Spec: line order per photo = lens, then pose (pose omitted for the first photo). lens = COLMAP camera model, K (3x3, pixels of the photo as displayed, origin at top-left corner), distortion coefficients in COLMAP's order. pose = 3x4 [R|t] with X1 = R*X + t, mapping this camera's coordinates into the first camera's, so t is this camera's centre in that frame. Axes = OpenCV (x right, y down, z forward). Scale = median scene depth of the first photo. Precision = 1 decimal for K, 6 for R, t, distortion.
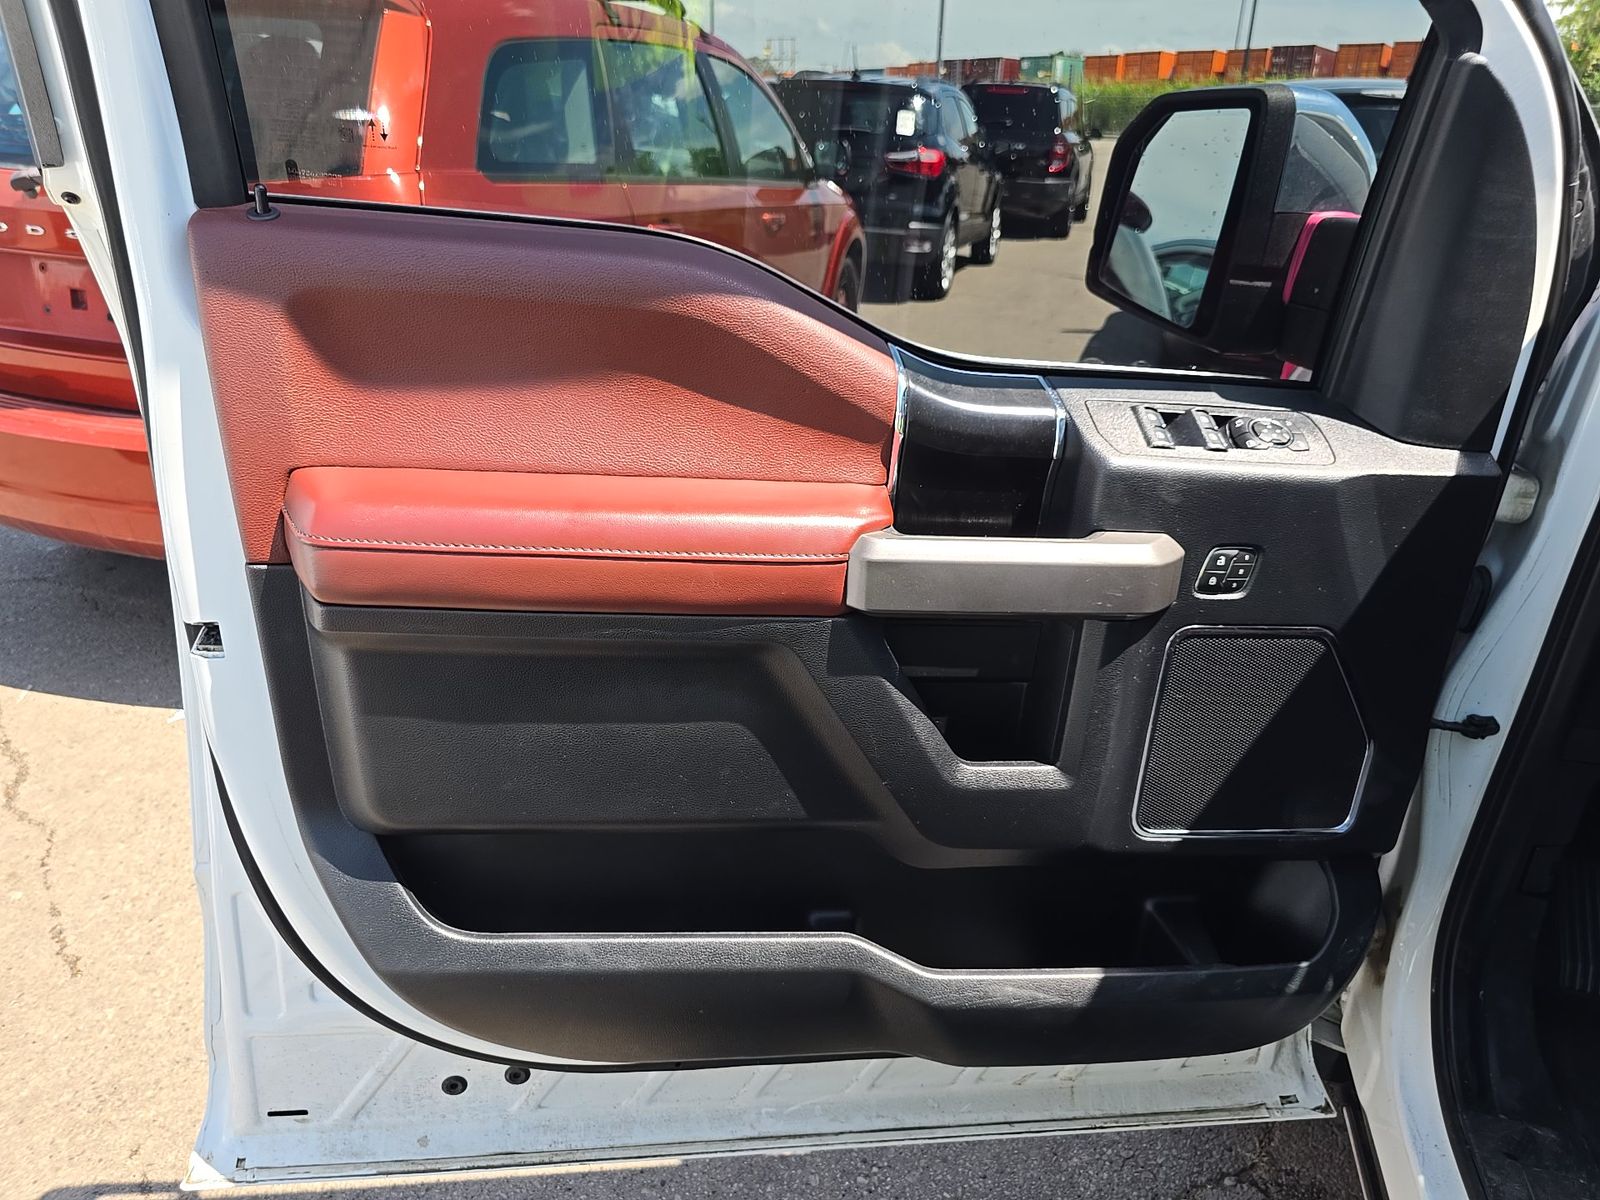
lens RADIAL K [[1117.8, 0, 805.7], [0, 1117.8, 595.2], [0, 0, 1]] dist [0.028004, -0.037183]
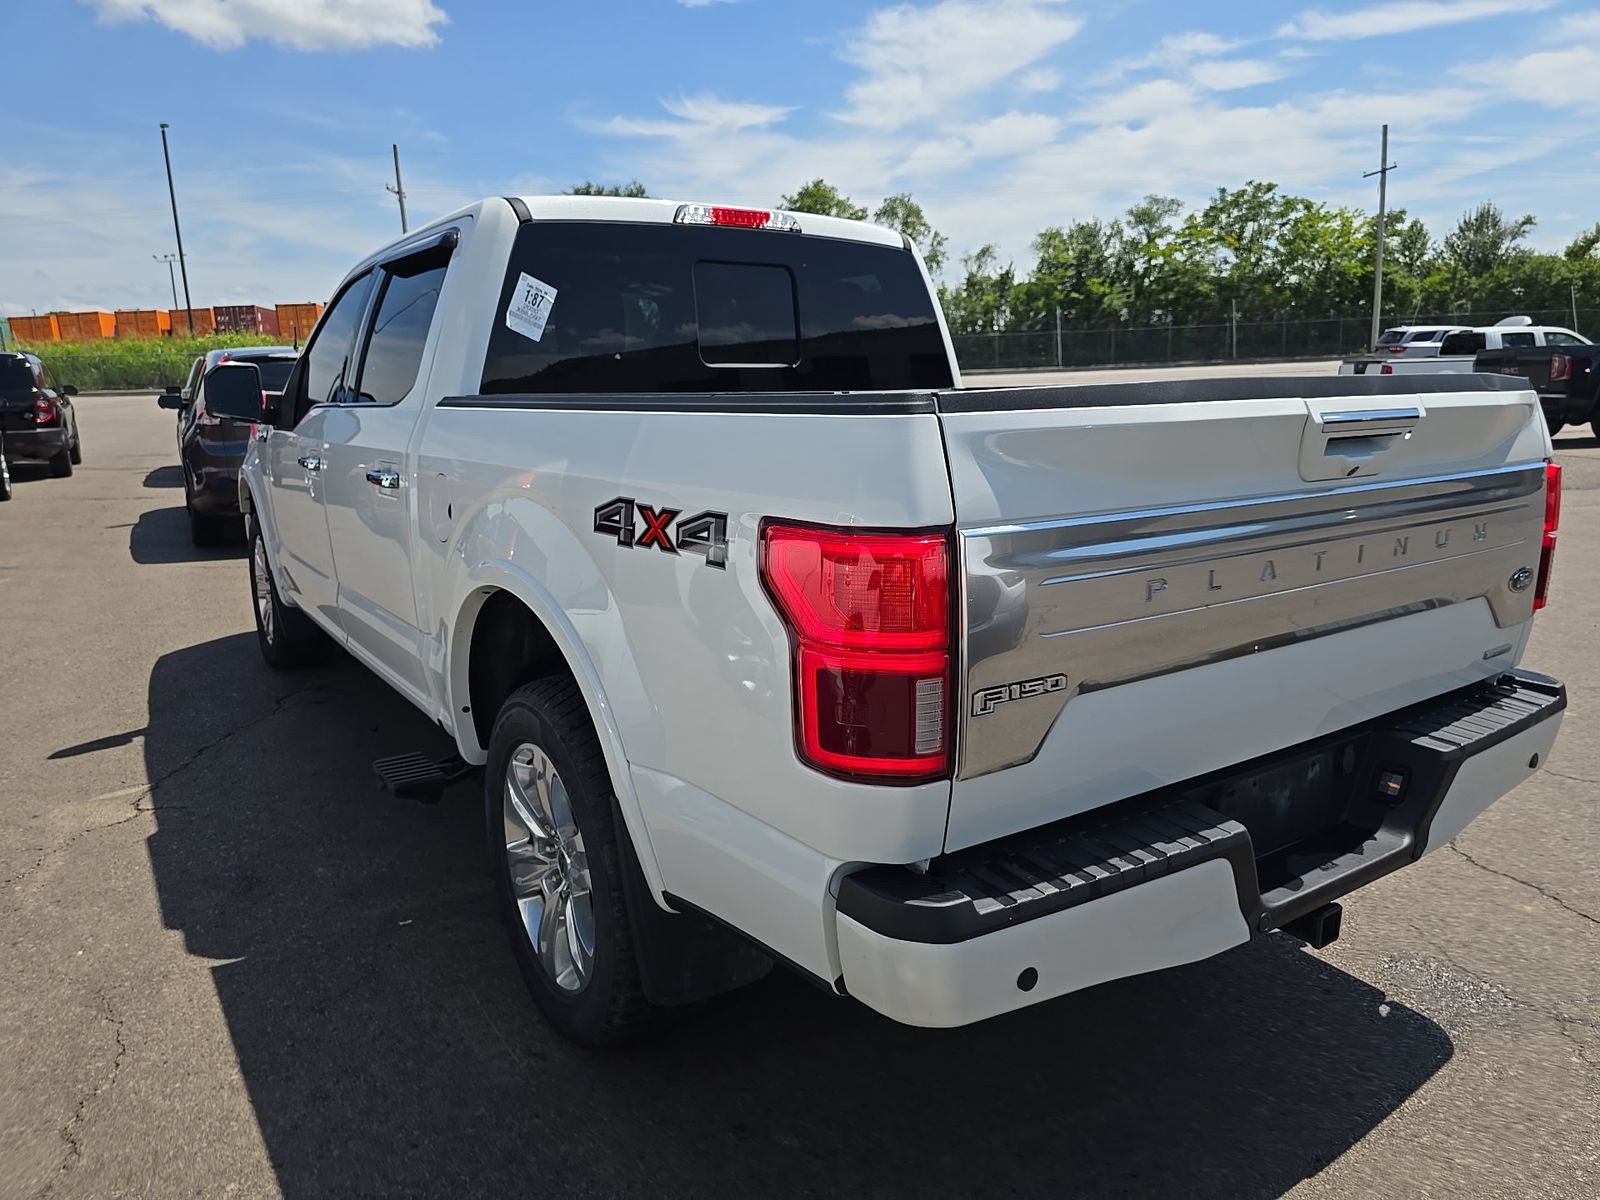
lens RADIAL K [[1117.8, 0, 805.7], [0, 1117.8, 595.2], [0, 0, 1]] dist [0.028004, -0.037183]
pose [[0.675697, -0.189334, 0.712451, -0.042728], [0.327287, 0.943031, -0.059792, 0.046992], [-0.660543, 0.273577, 0.699170, -0.111835]]
